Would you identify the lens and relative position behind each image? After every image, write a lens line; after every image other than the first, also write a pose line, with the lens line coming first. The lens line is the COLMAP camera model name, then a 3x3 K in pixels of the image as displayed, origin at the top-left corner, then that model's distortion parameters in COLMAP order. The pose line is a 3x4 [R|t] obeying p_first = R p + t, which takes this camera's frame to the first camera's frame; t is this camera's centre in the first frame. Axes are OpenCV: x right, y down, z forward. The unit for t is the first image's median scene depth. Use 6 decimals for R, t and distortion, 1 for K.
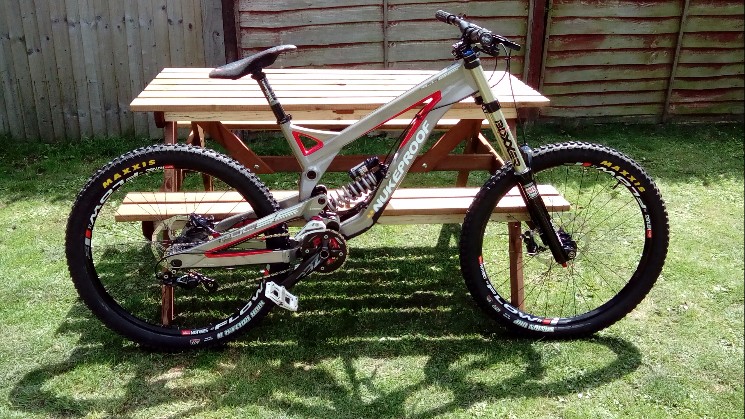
lens RADIAL K [[757.0, 0, 372.5], [0, 757.0, 209.5], [0, 0, 1]] dist [0.023611, 0.007823]
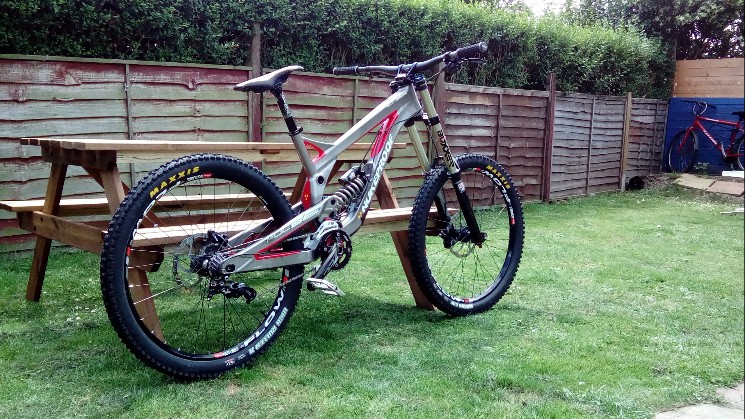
lens RADIAL K [[757.0, 0, 372.5], [0, 757.0, 209.5], [0, 0, 1]] dist [0.023611, 0.007823]
pose [[0.773656, -0.057355, 0.631004, -0.697326], [0.224686, 0.956008, -0.188585, 0.214304], [-0.592429, 0.287677, 0.752509, 0.119386]]
